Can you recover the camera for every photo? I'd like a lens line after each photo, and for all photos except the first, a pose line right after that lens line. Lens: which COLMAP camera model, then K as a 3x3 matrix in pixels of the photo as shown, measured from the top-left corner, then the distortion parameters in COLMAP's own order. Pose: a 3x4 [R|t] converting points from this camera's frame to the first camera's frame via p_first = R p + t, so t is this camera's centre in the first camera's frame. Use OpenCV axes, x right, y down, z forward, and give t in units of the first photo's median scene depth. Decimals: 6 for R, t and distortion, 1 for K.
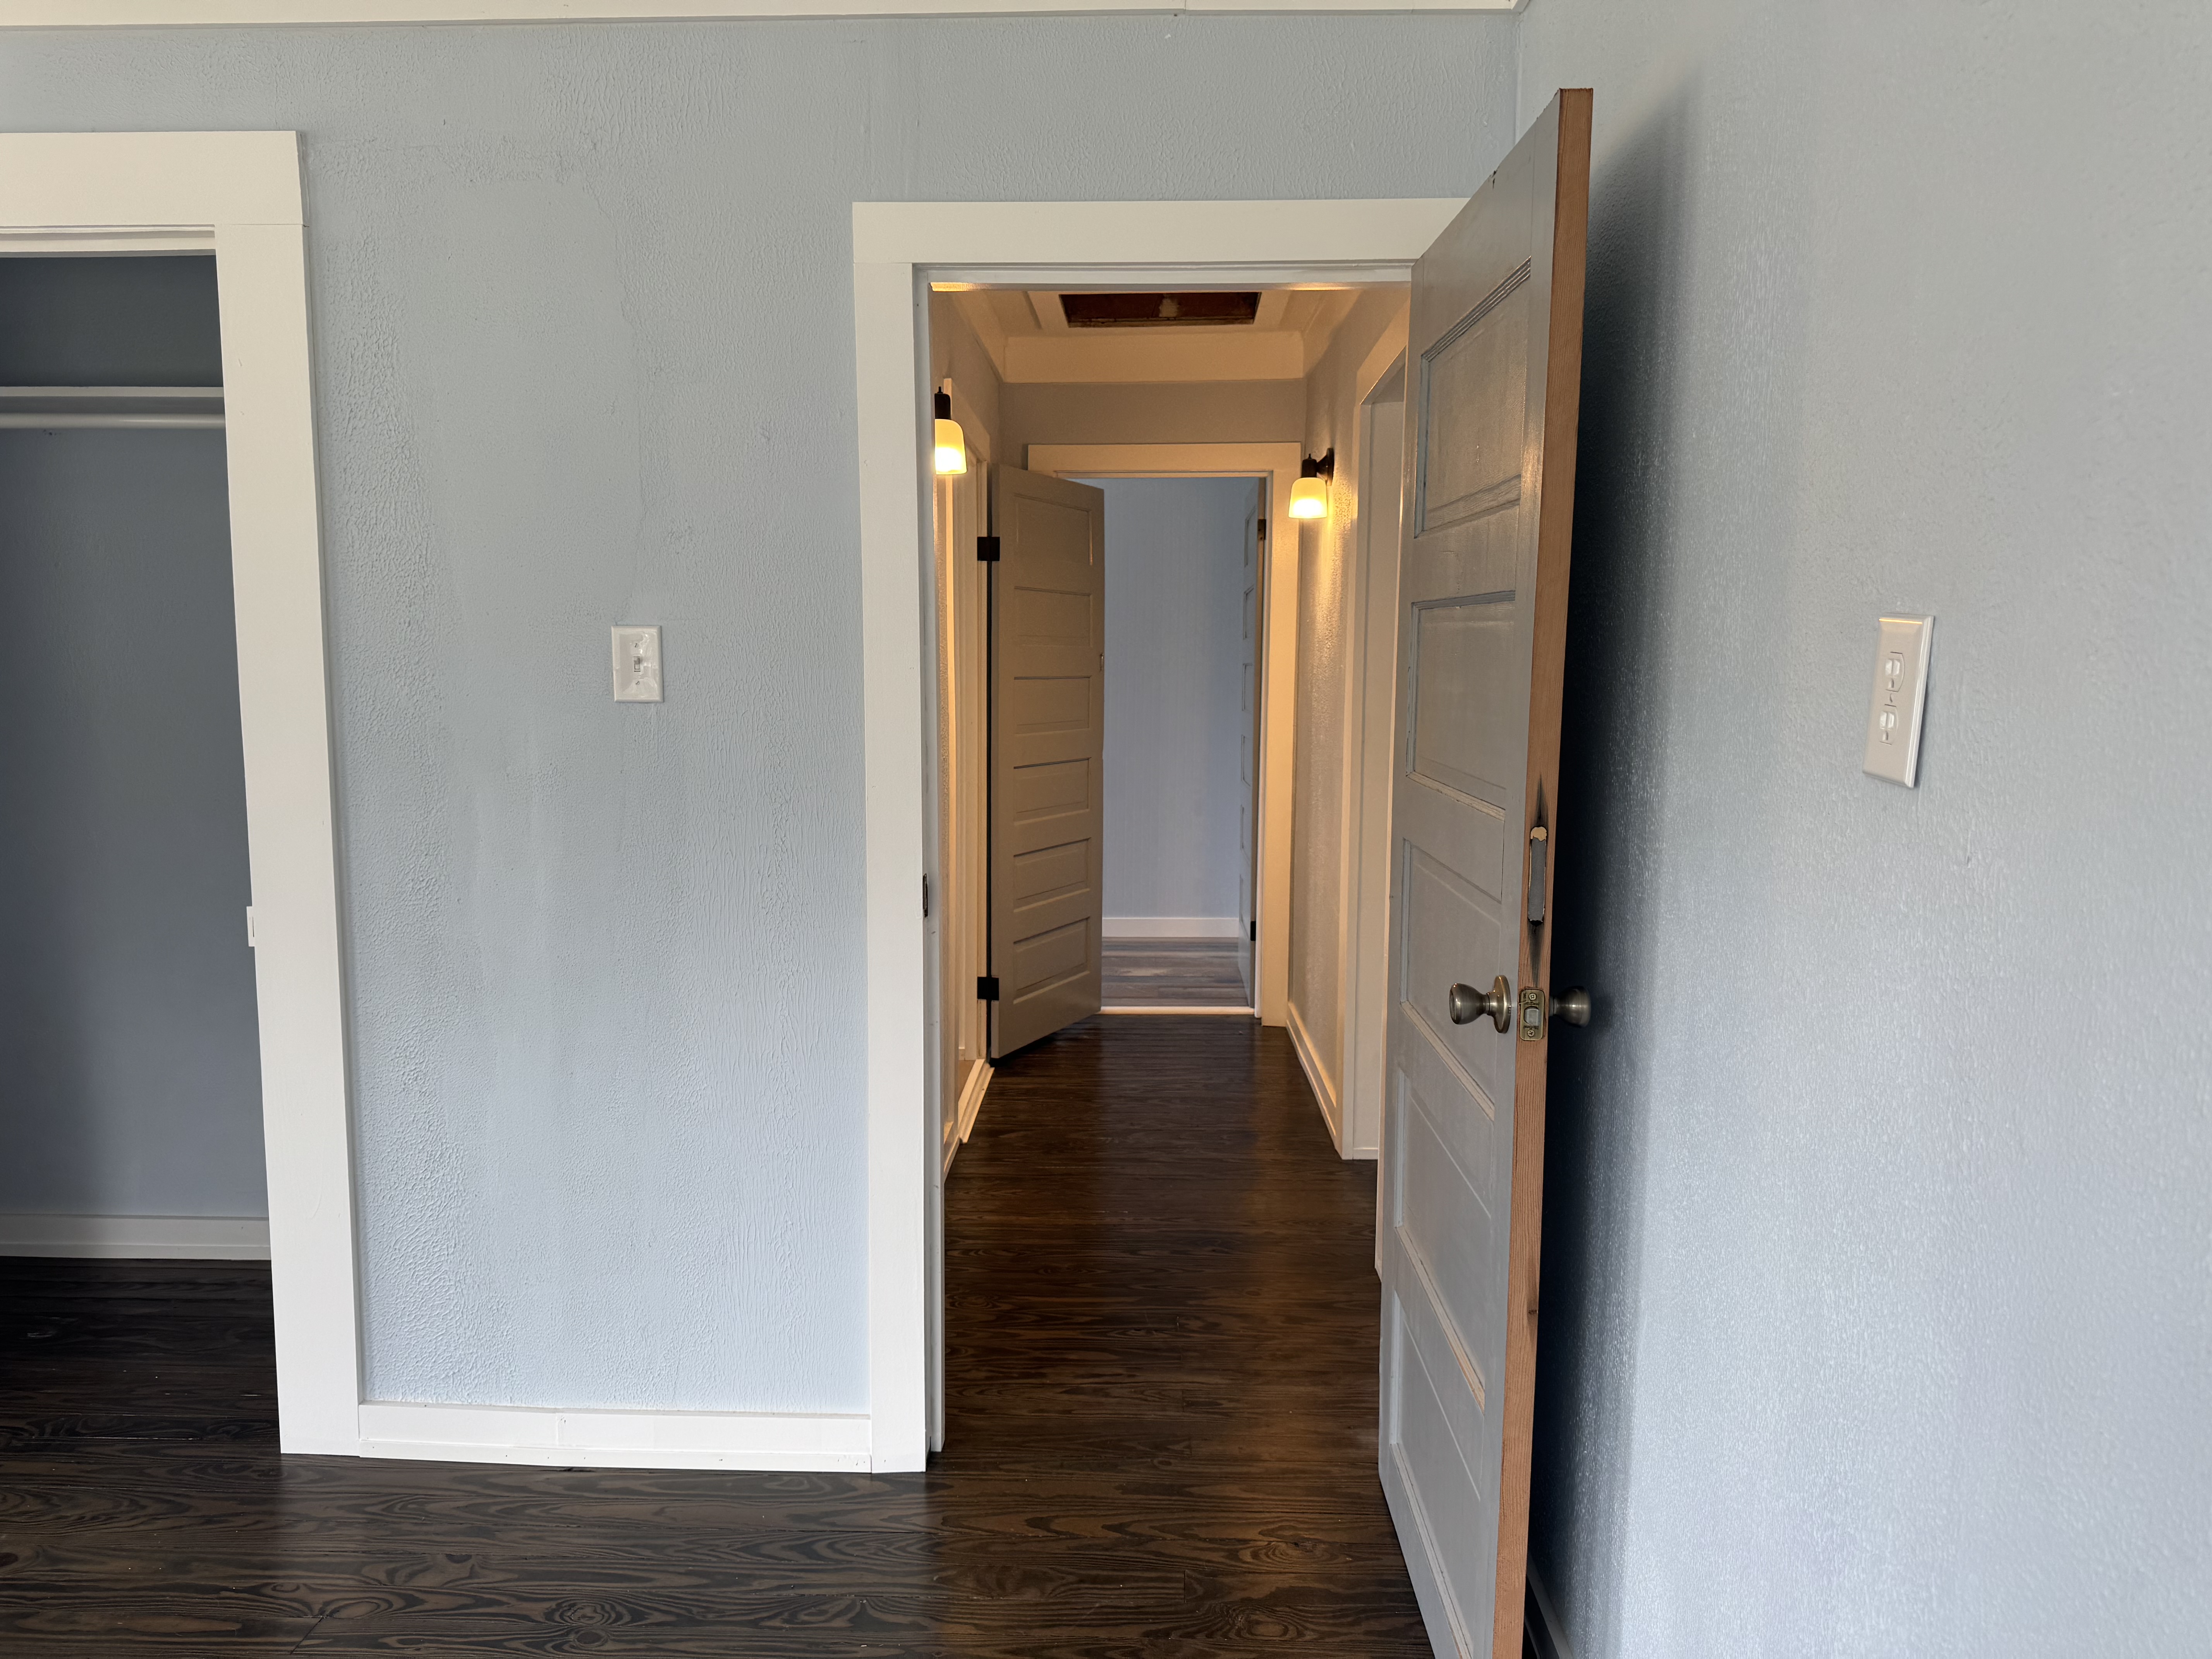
lens RADIAL K [[1570.3, 0, 1112.2], [0, 1570.3, 830.1], [0, 0, 1]] dist [0.008376, -0.015603]
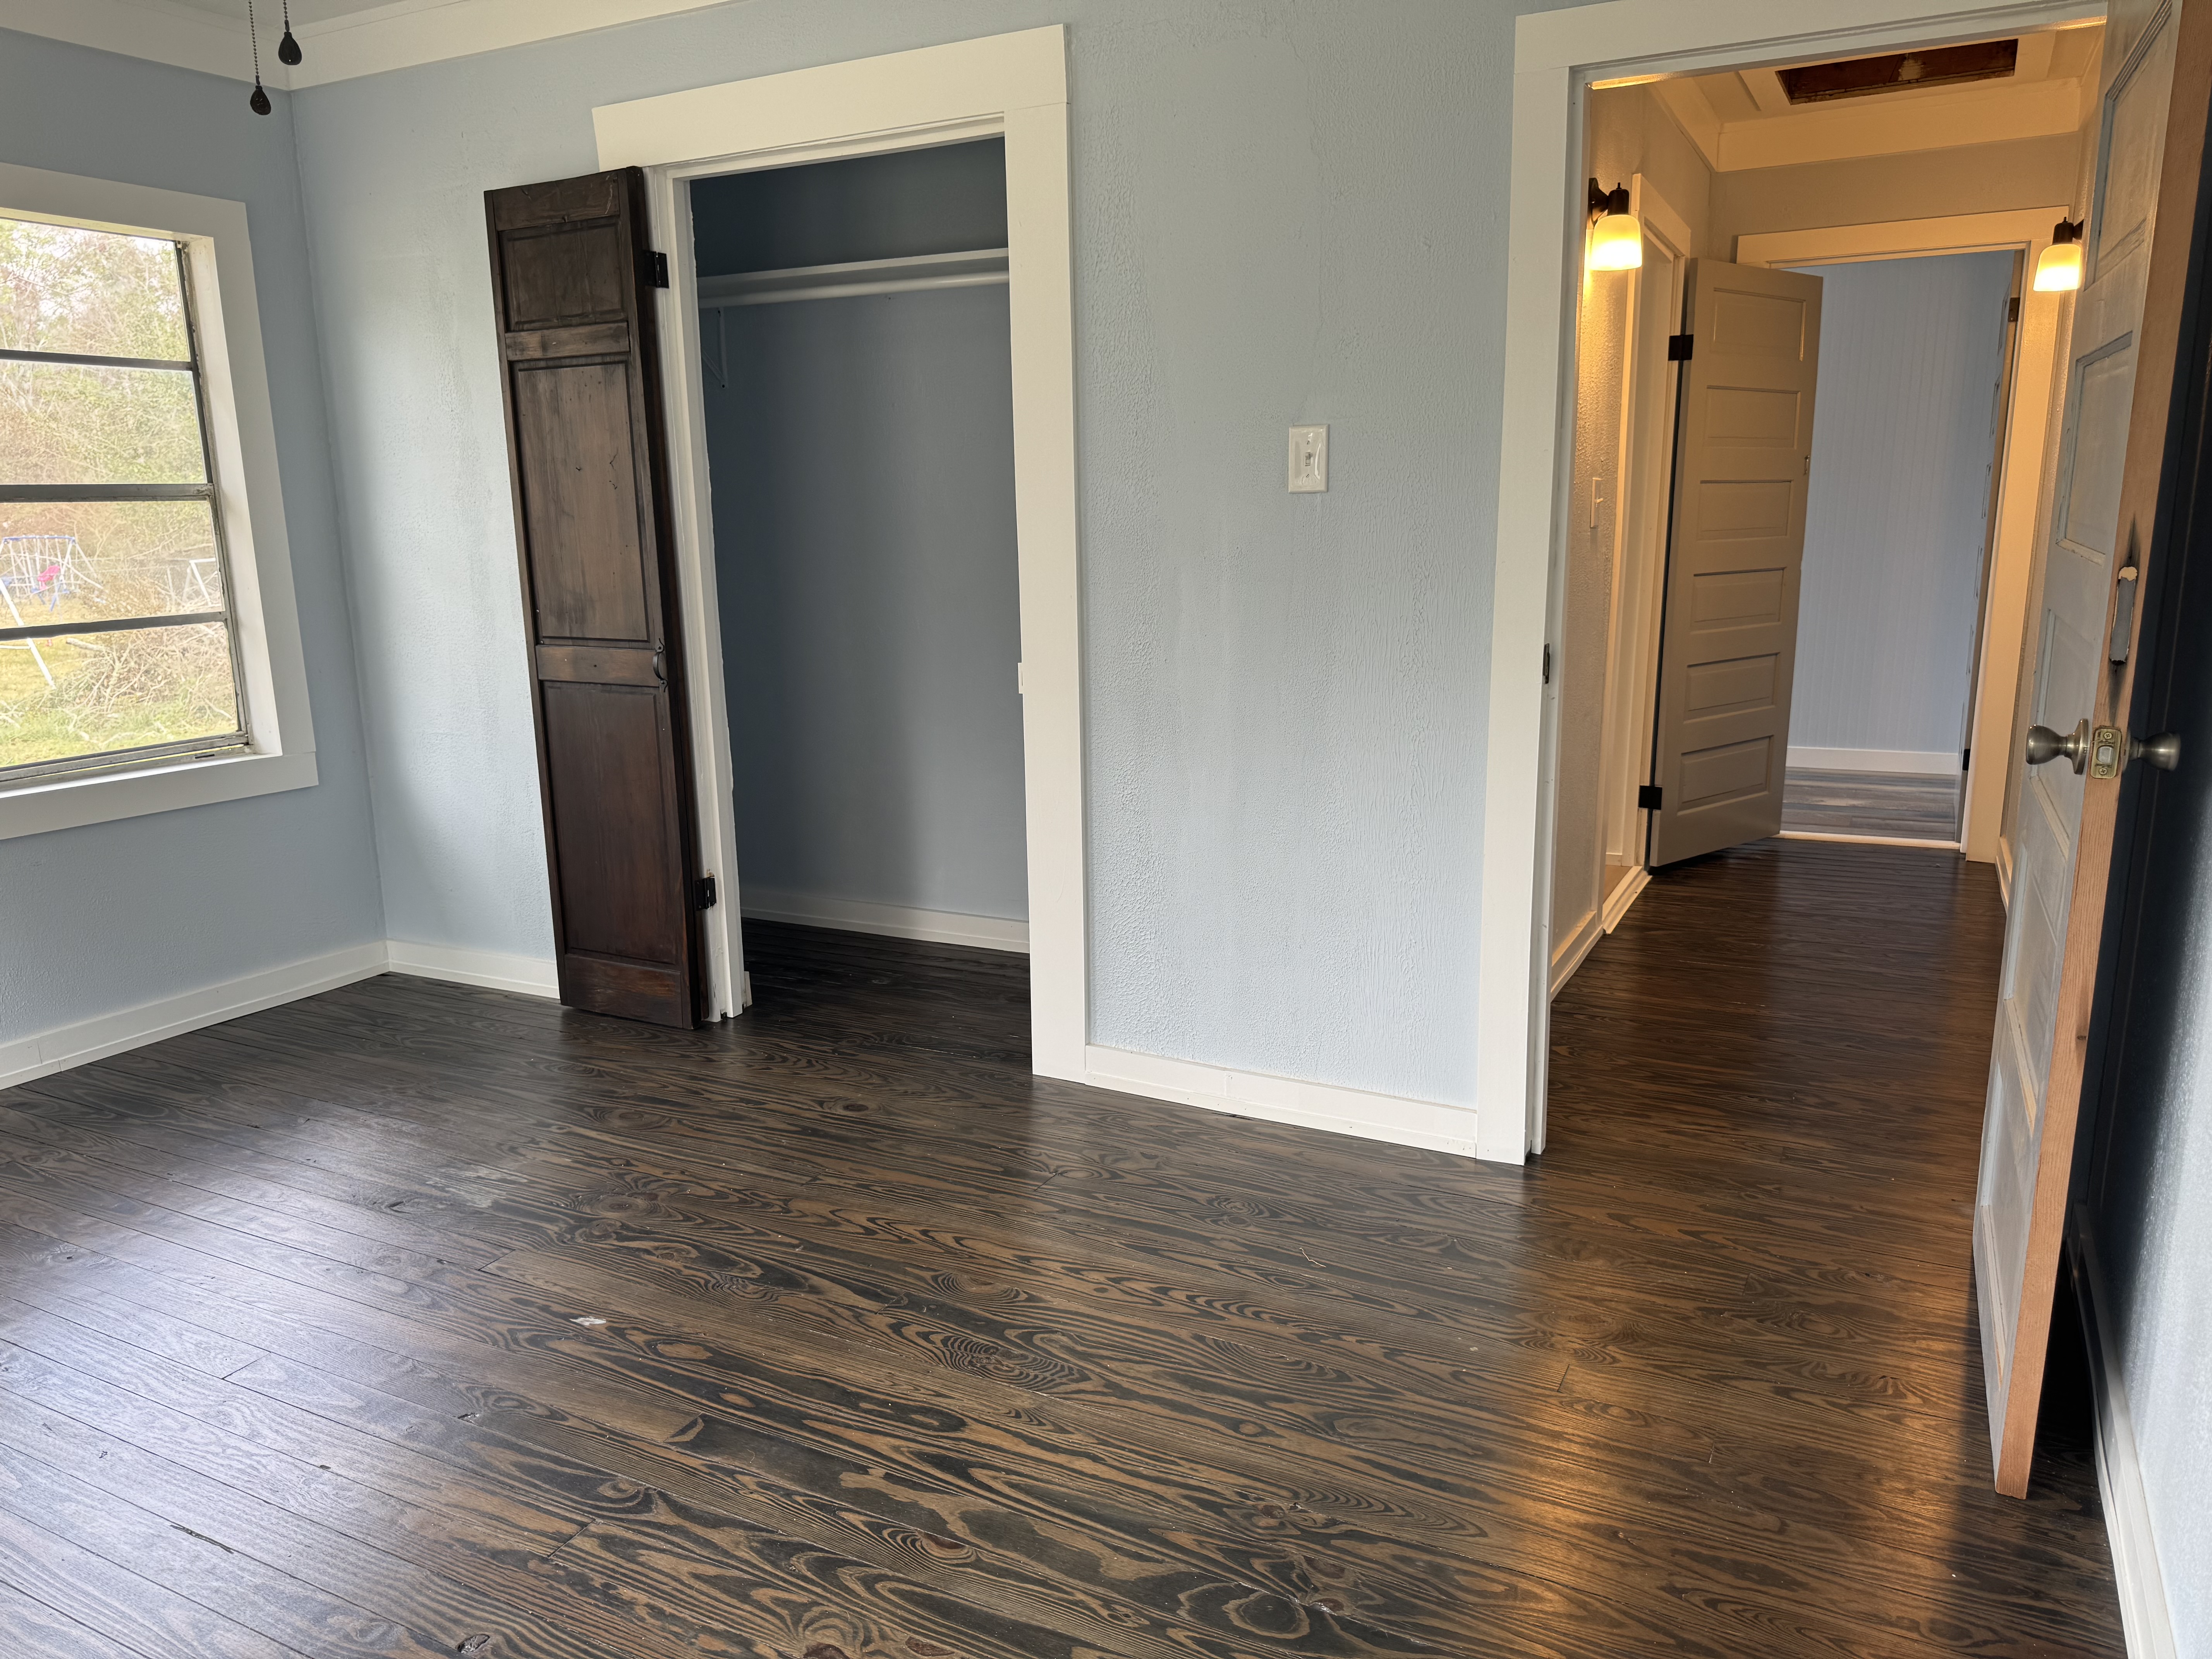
lens RADIAL K [[1534.1, 0, 1116.6], [0, 1534.1, 832.6], [0, 0, 1]] dist [0.095103, -0.098624]
pose [[0.903800, 0.070086, -0.422177, 0.073329], [-0.025472, 0.993560, 0.110411, 0.044812], [0.427197, -0.089035, 0.899764, -0.128238]]
